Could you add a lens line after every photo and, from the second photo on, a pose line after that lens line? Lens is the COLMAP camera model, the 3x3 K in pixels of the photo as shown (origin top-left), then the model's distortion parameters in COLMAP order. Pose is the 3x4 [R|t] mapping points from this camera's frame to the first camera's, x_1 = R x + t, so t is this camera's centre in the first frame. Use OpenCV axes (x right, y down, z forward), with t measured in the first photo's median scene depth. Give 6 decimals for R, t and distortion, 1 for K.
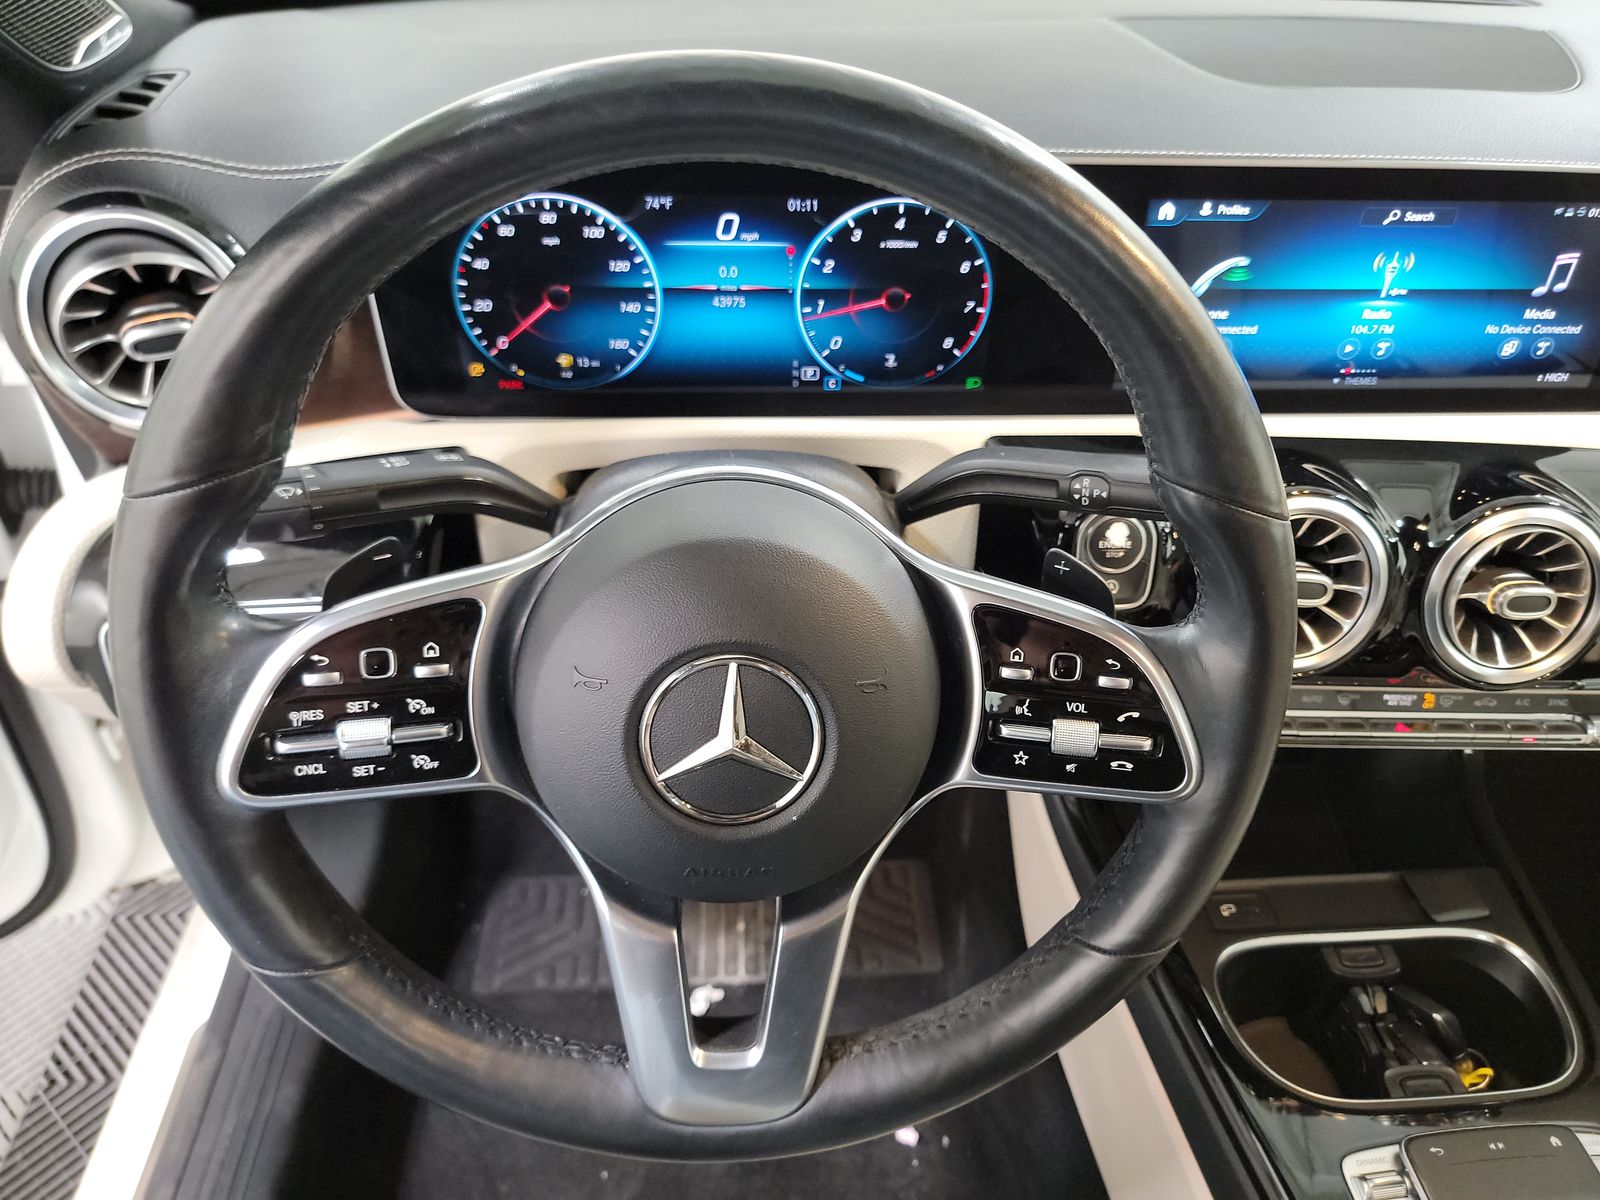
lens RADIAL K [[1129.0, 0, 807.8], [0, 1129.0, 603.4], [0, 0, 1]] dist [0.043882, -0.040791]
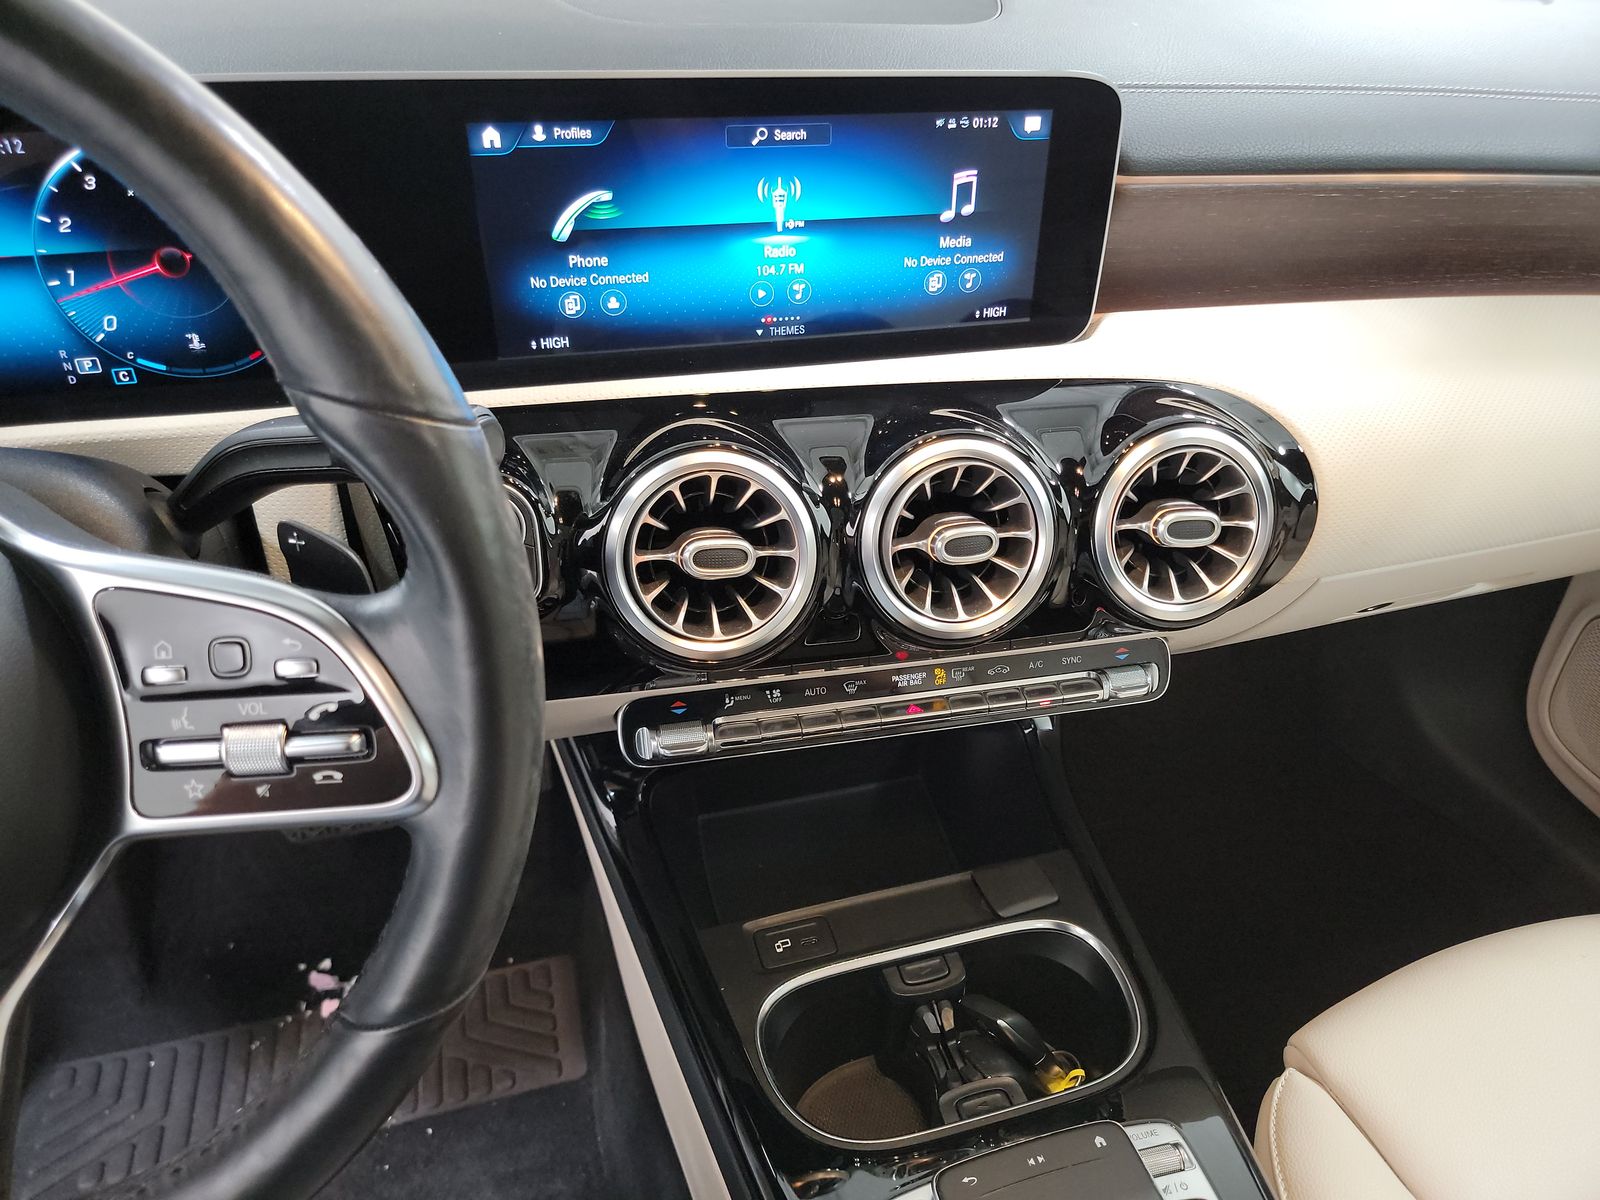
lens RADIAL K [[1134.9, 0, 803.1], [0, 1134.9, 630.4], [0, 0, 1]] dist [0.050173, -0.066567]
pose [[0.976054, -0.128233, 0.175715, 0.331391], [0.138527, 0.989215, -0.047573, 0.090432], [-0.167719, 0.070775, 0.983291, 0.137512]]
